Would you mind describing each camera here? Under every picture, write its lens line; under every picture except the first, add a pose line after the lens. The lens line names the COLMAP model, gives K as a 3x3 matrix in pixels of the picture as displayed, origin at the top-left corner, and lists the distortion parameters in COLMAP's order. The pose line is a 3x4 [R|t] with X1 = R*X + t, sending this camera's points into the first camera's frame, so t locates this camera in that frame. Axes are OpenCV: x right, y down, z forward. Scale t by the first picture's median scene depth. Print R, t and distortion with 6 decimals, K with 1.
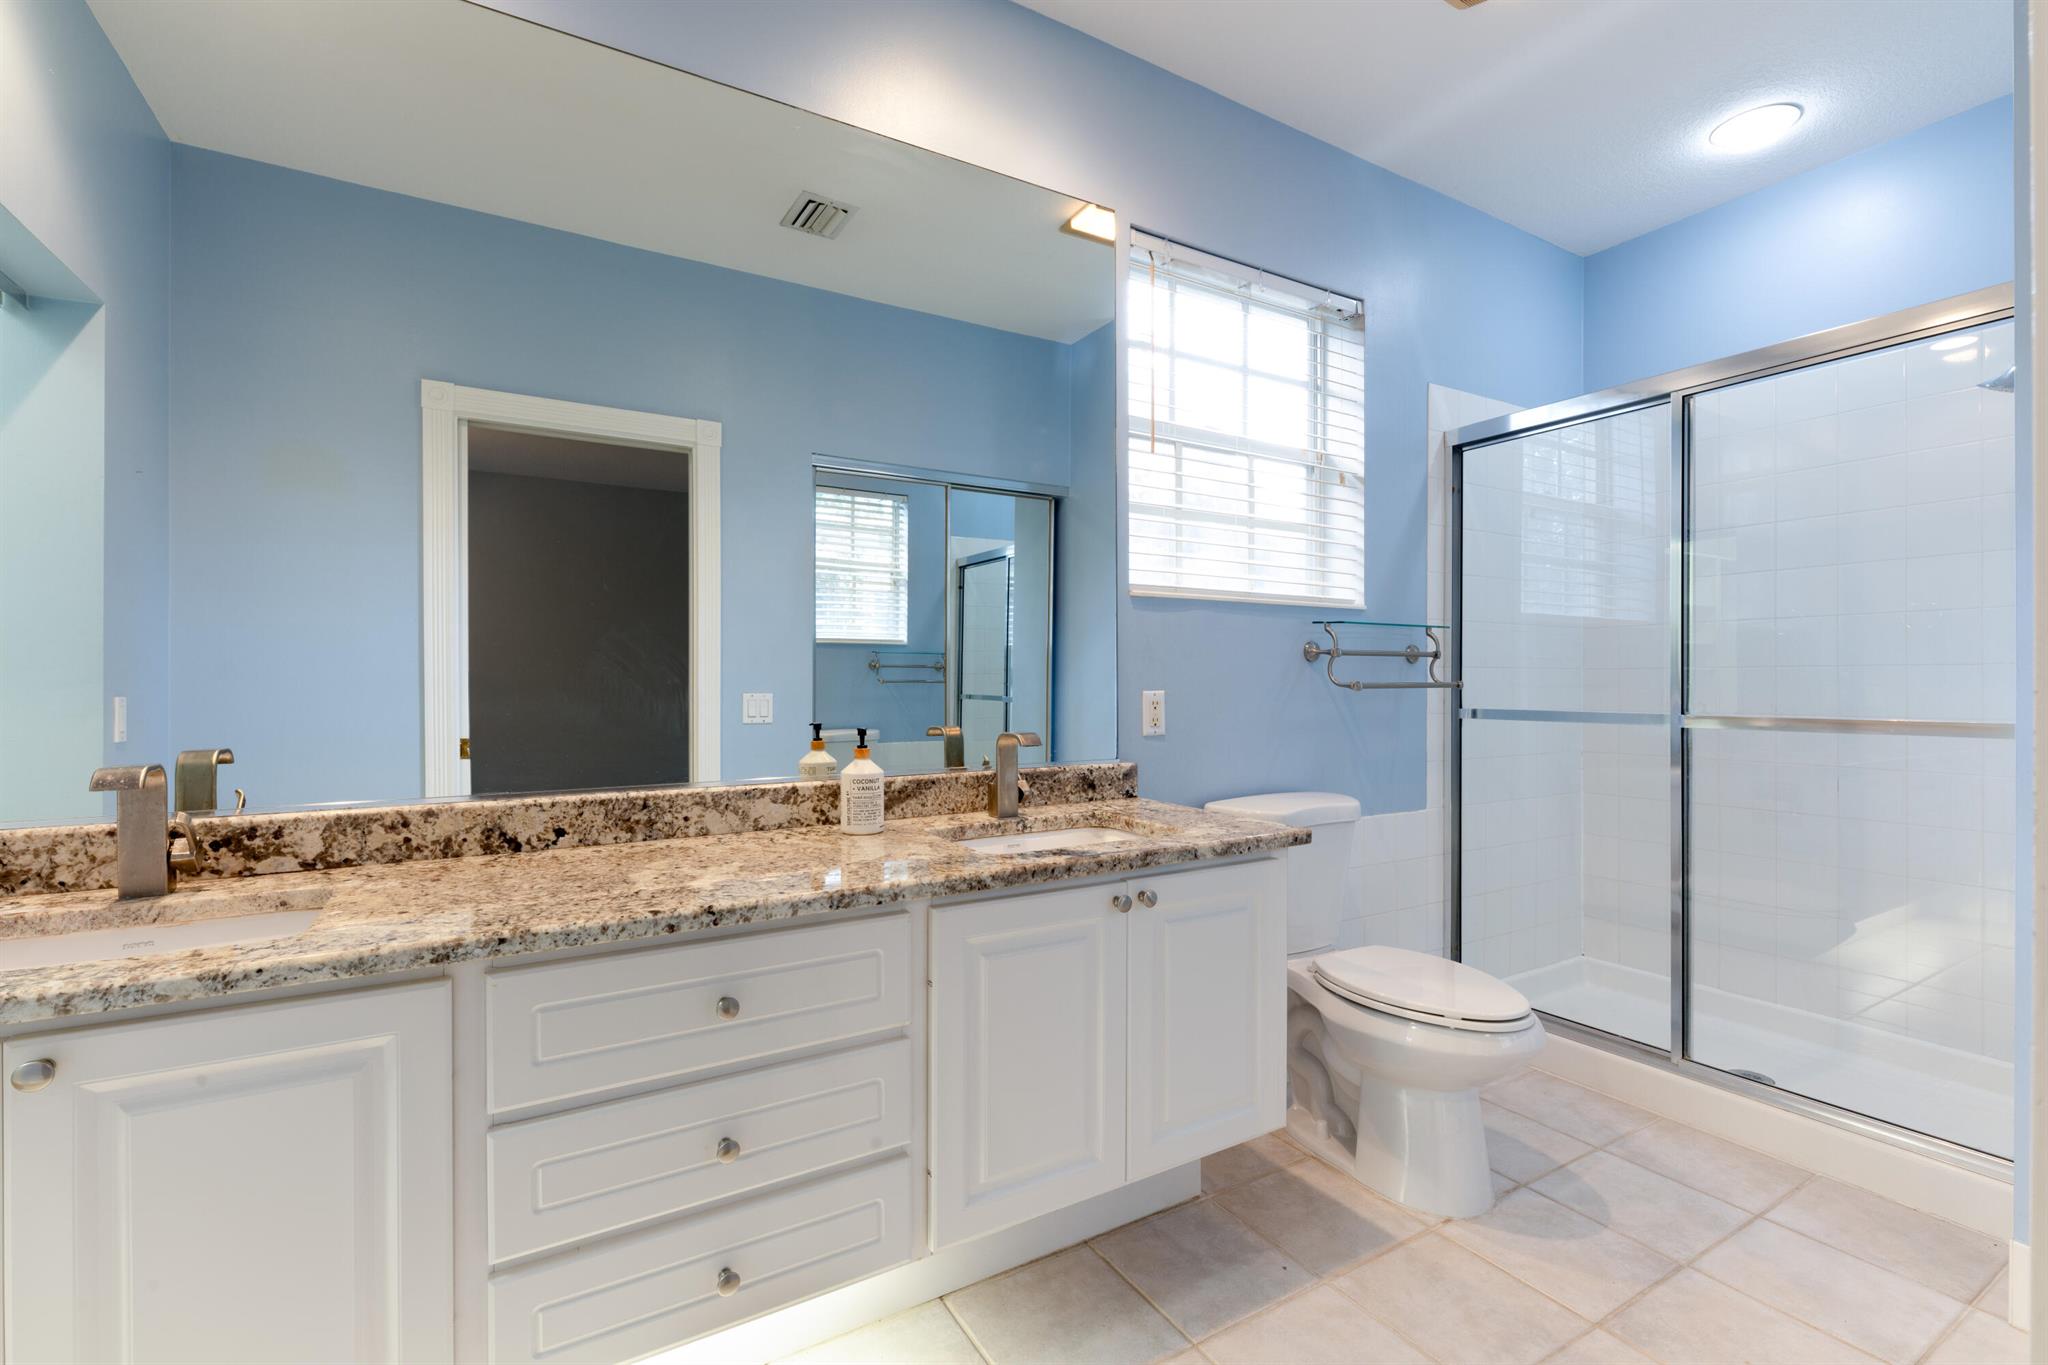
lens RADIAL K [[896.0, 0, 1015.6], [0, 896.0, 687.1], [0, 0, 1]] dist [0.002953, 0.000161]
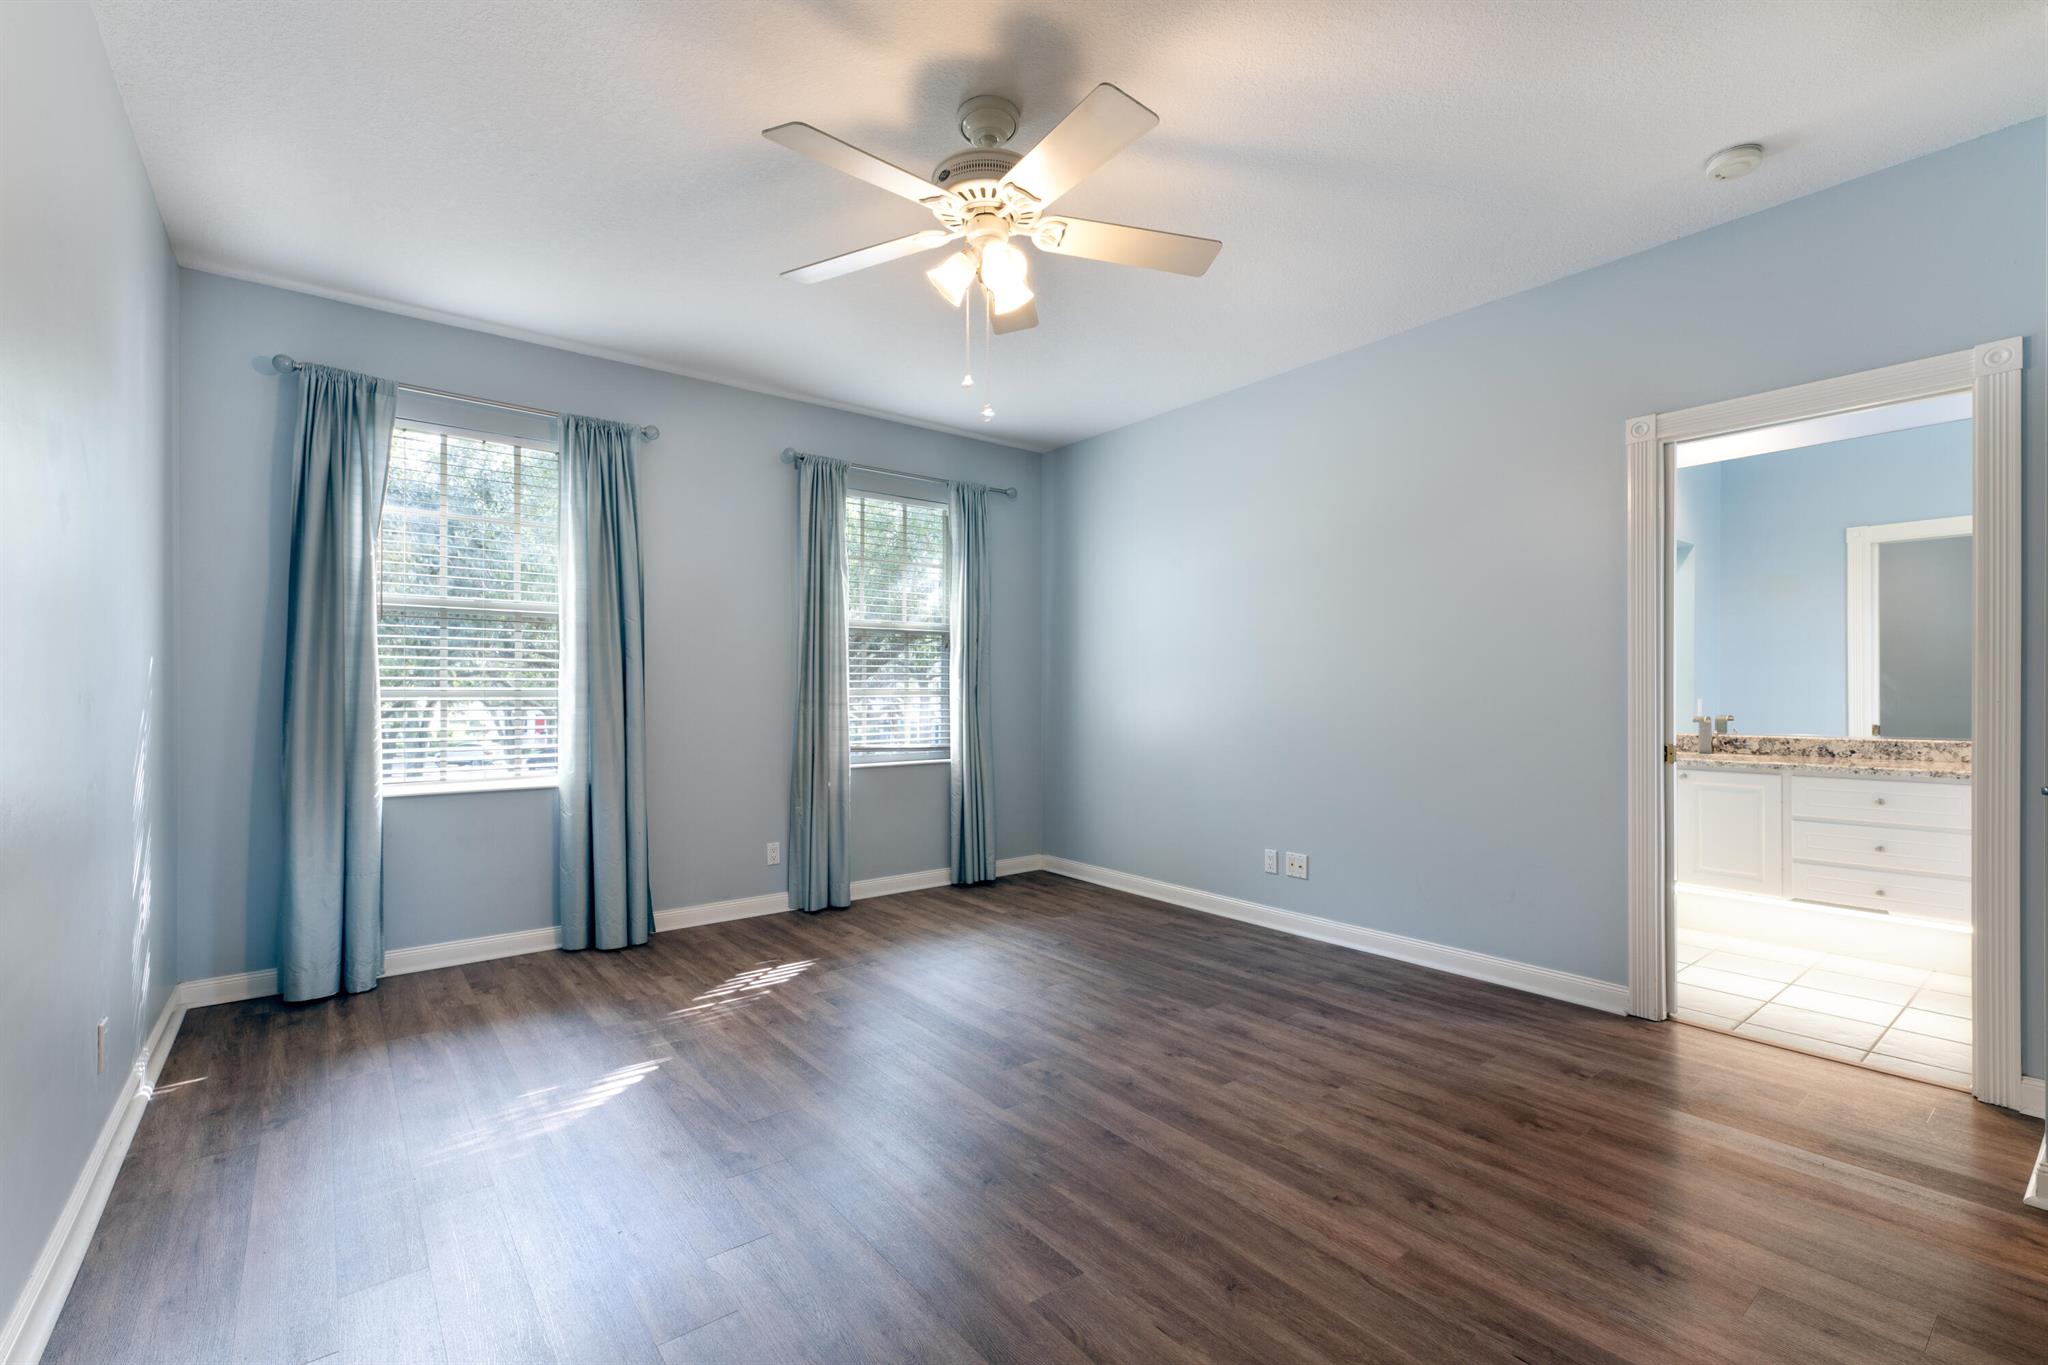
lens RADIAL K [[896.0, 0, 1016.8], [0, 896.0, 690.0], [0, 0, 1]] dist [0.002953, 0.000161]
pose [[0.135322, 0.000244, -0.990802, 1.798246], [-0.004123, 0.999991, -0.000317, -0.004536], [0.990793, 0.004128, 0.135322, -1.799521]]
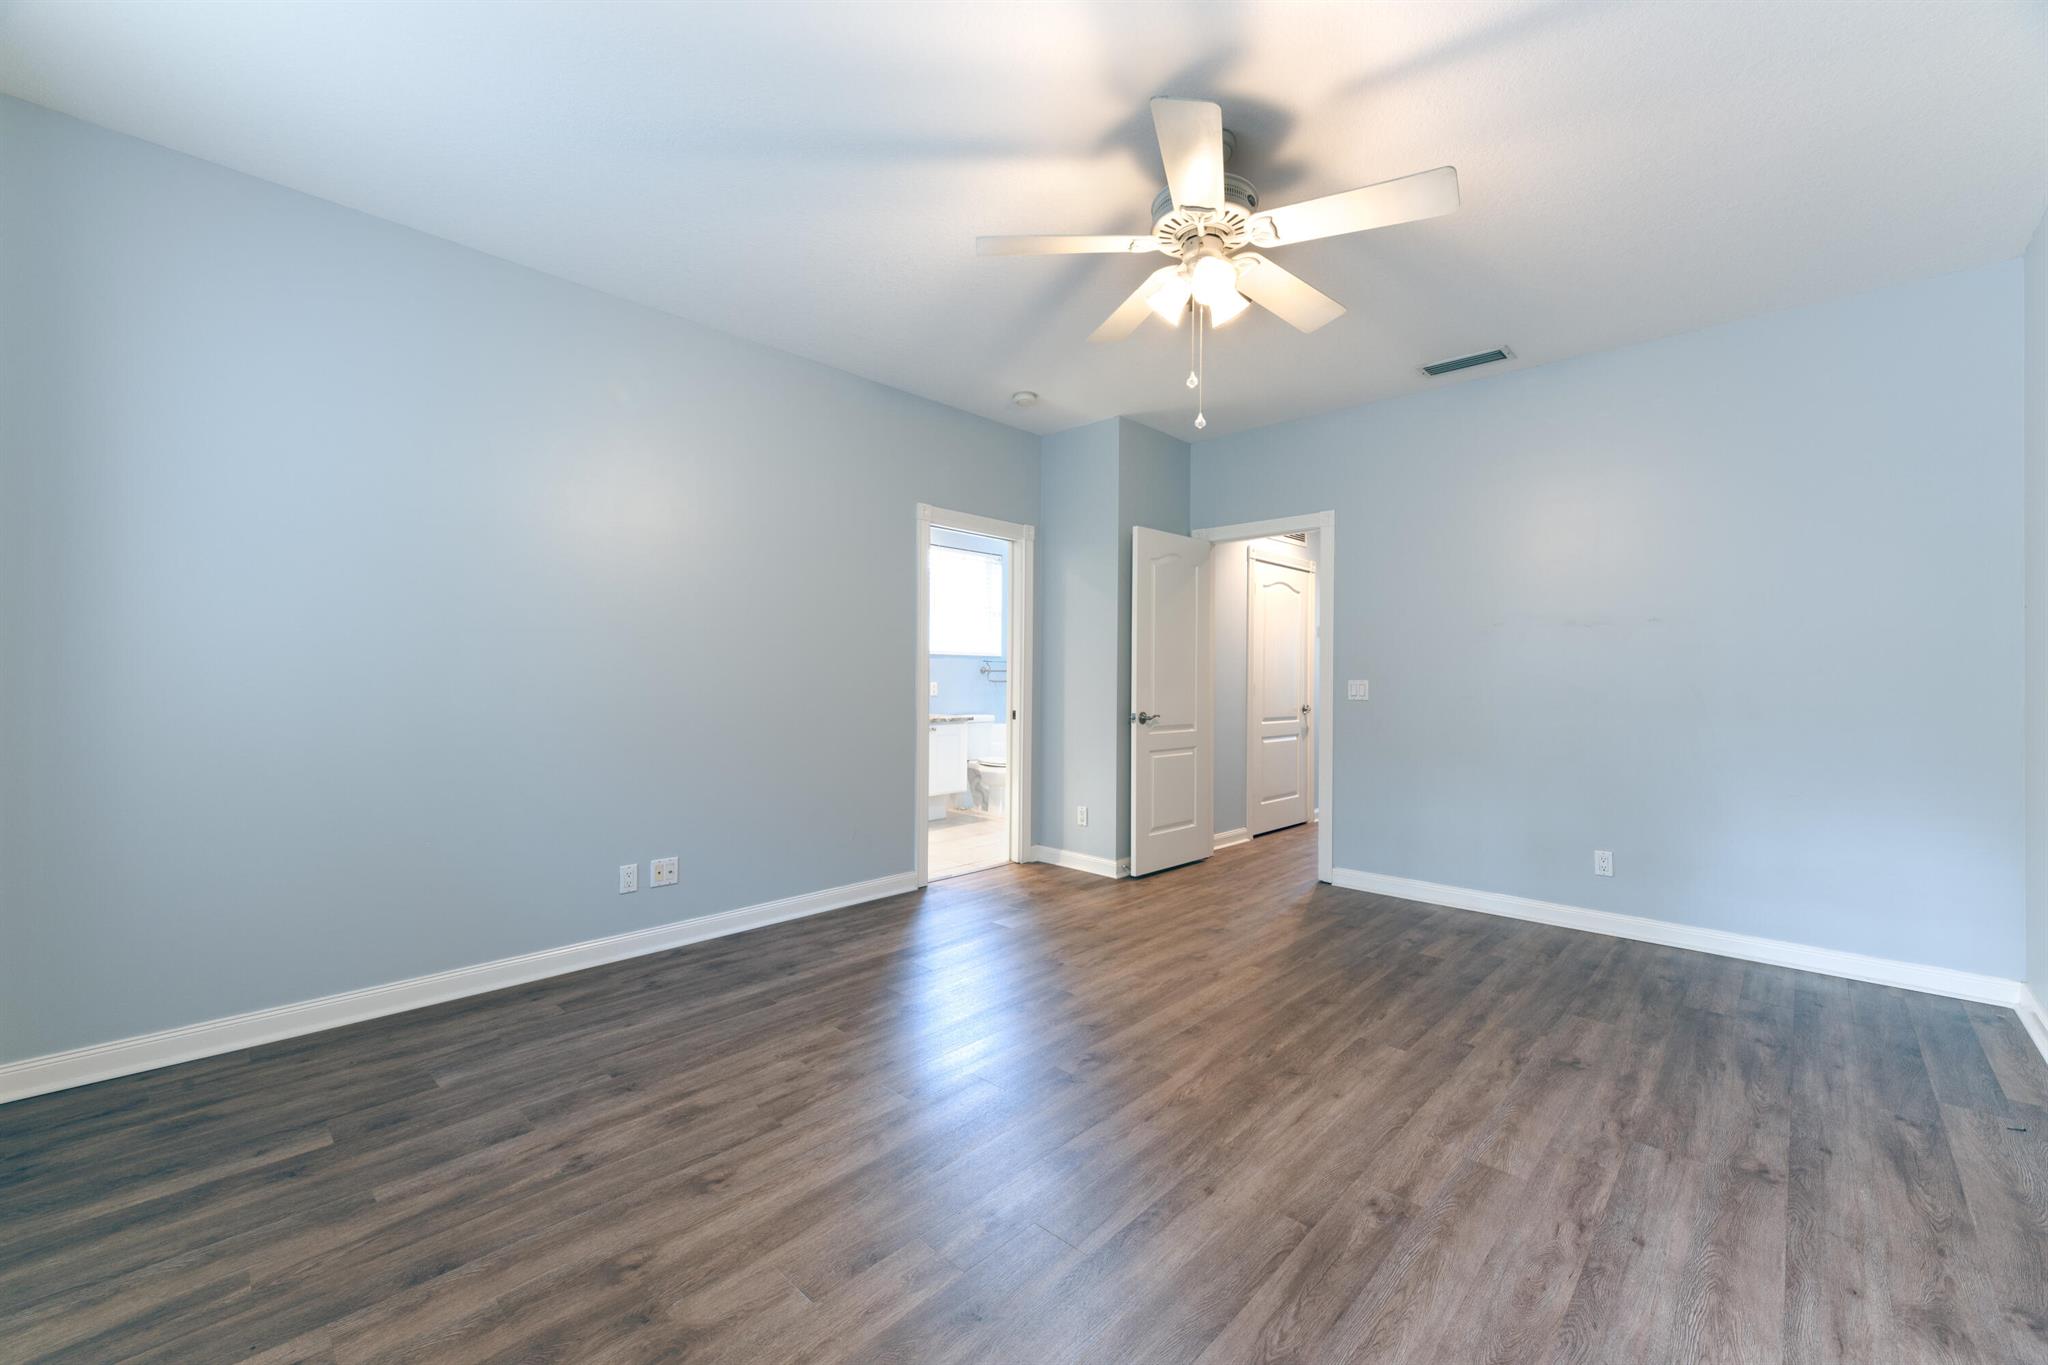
lens RADIAL K [[820.0, 0, 1024.4], [0, 820.0, 677.7], [0, 0, 1]] dist [0.007648, -0.000304]
pose [[0.958753, 0.007765, 0.284136, -0.586282], [-0.006542, 0.999965, -0.005253, 0.000801], [-0.284166, 0.003178, 0.958770, -3.057590]]
